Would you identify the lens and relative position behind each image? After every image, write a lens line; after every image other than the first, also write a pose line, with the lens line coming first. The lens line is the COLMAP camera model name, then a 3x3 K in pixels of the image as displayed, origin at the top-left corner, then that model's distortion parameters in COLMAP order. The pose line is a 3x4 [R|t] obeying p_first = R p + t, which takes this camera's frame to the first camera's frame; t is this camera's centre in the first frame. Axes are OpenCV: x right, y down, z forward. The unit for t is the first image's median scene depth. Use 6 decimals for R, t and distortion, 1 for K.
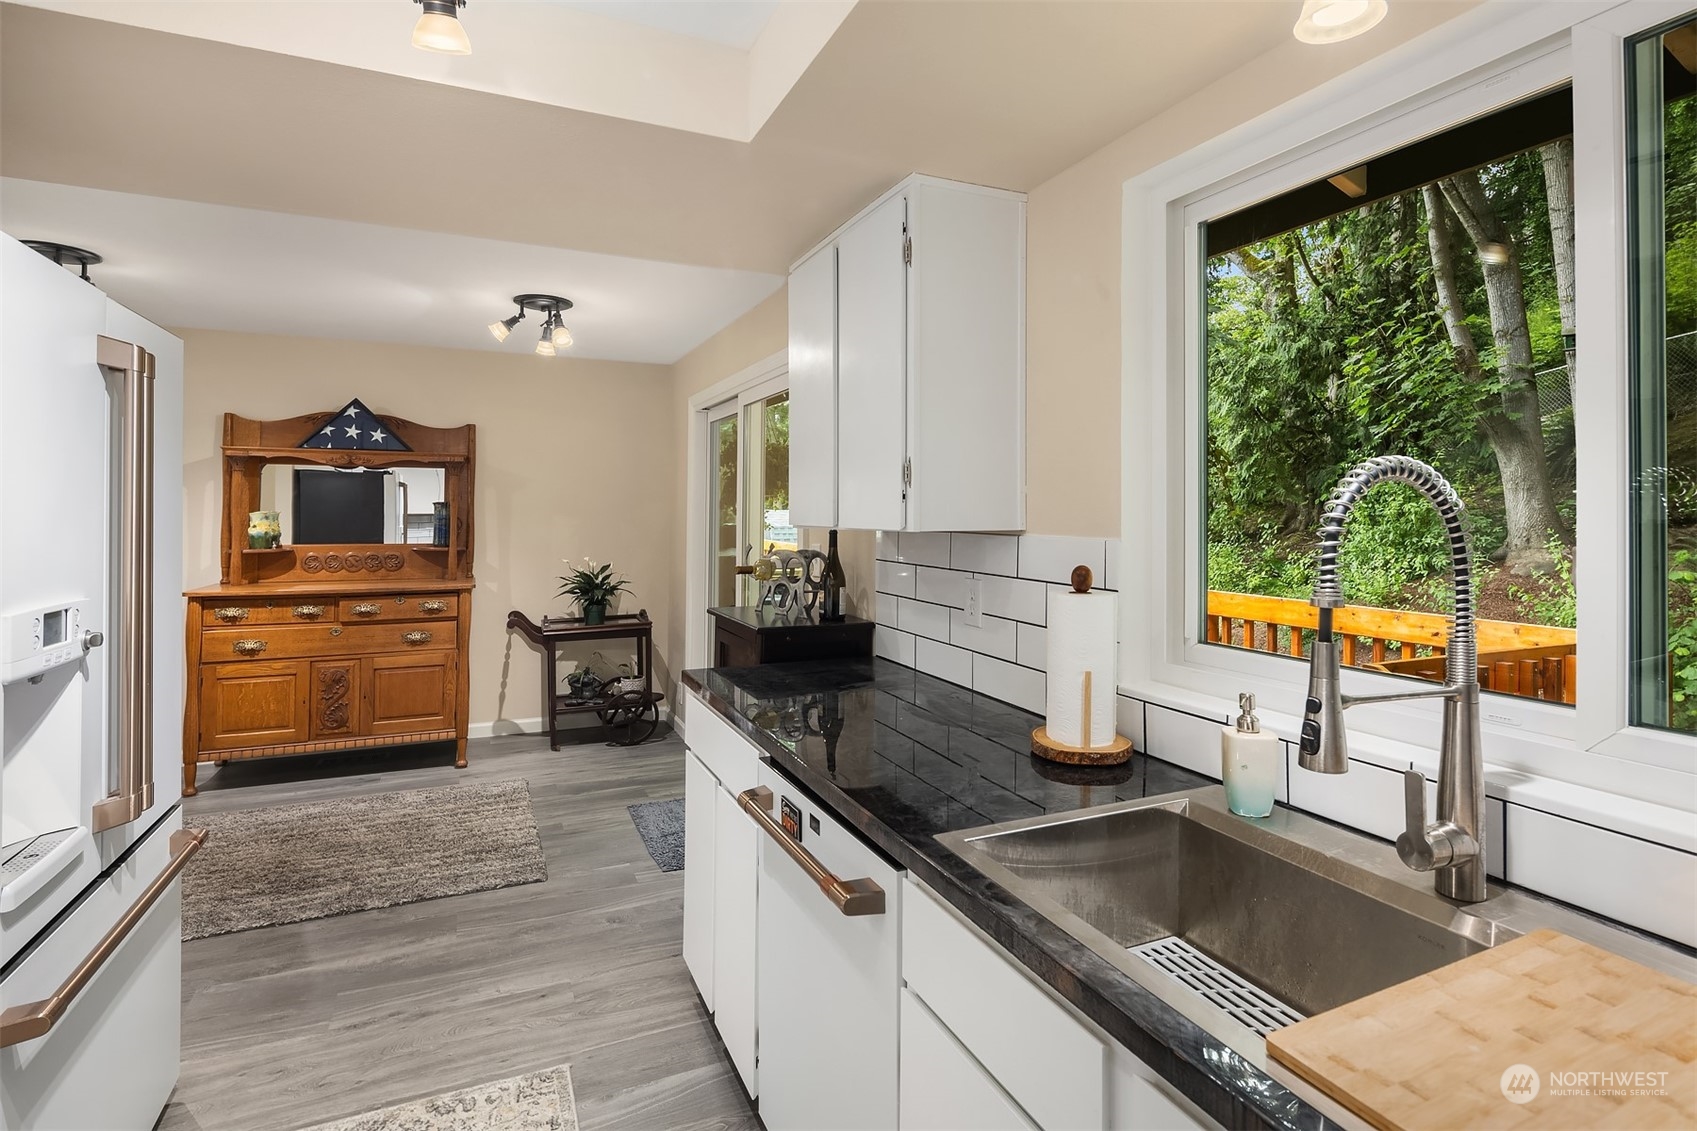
lens RADIAL K [[820.3, 0, 833.6], [0, 820.3, 544.6], [0, 0, 1]] dist [0.002687, -0.001433]
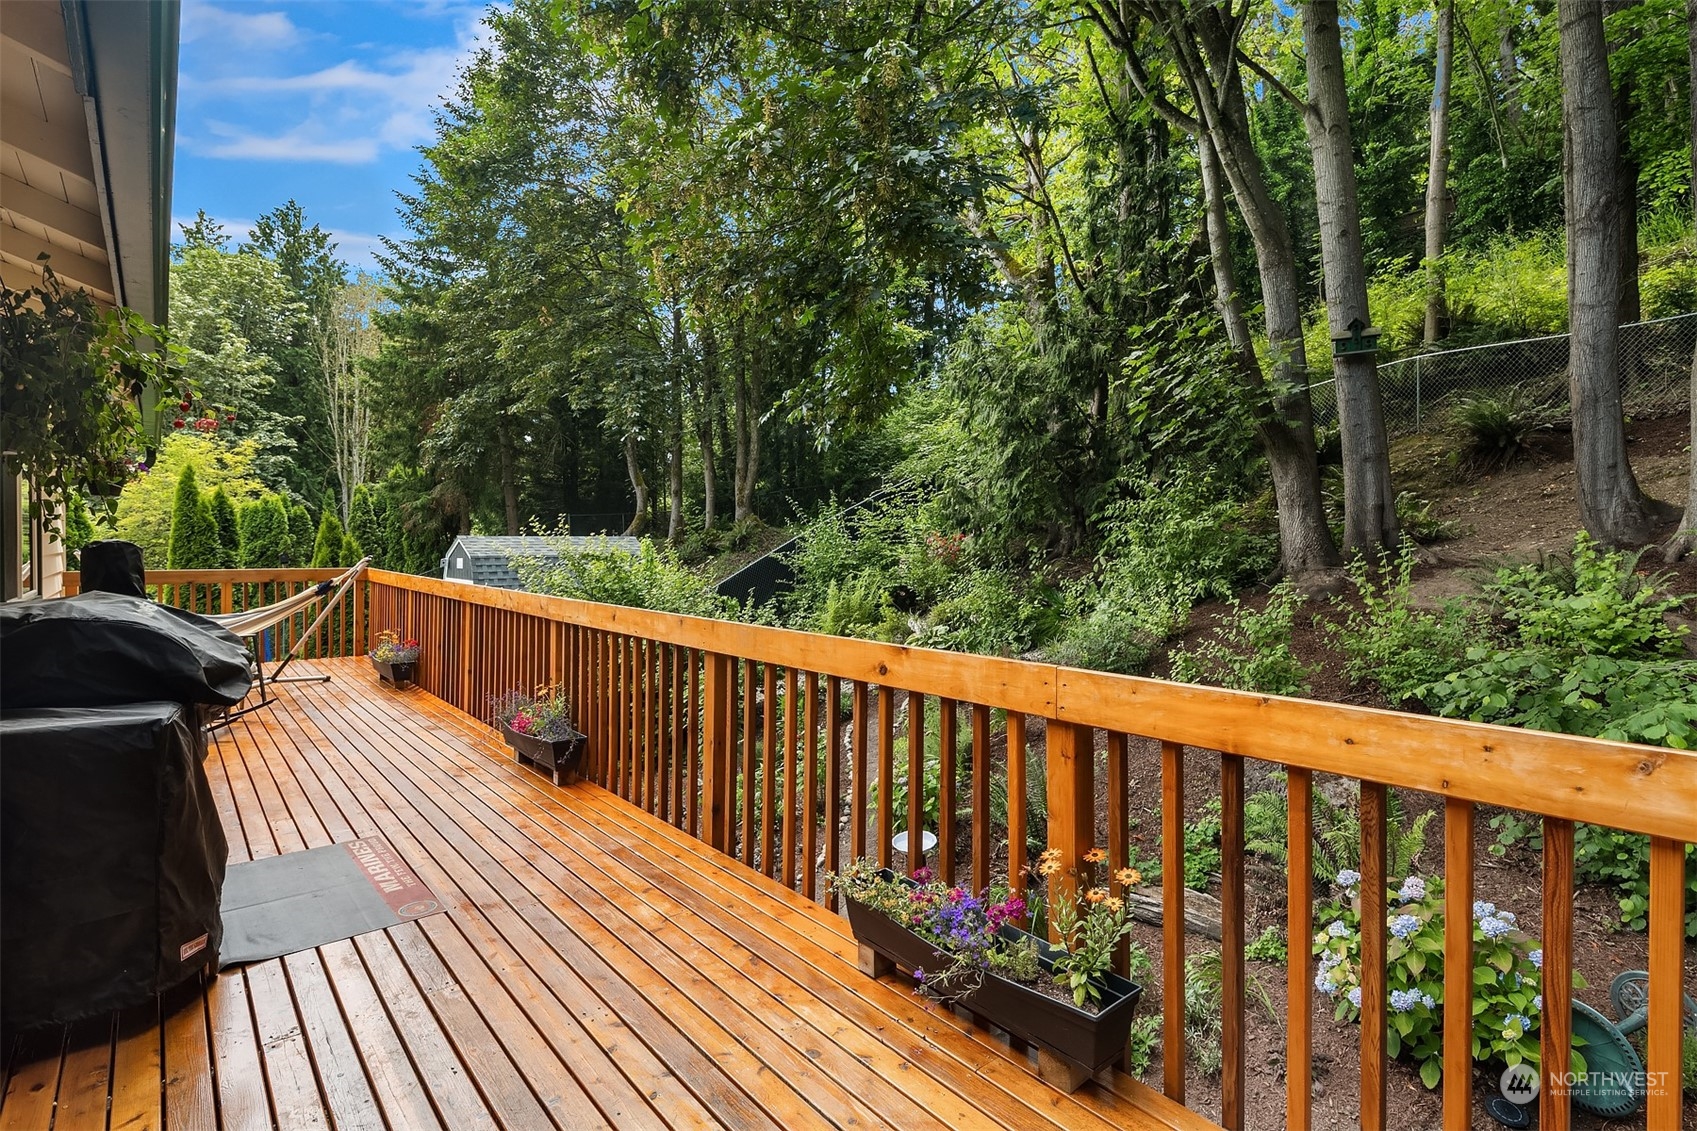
lens RADIAL K [[820.3, 0, 849.9], [0, 820.3, 551.7], [0, 0, 1]] dist [0.002687, -0.001433]
pose [[0.957342, -0.006085, 0.288894, 0.080802], [0.014336, 0.999547, -0.026455, 0.000802], [-0.288603, 0.029468, 0.956995, 0.230127]]
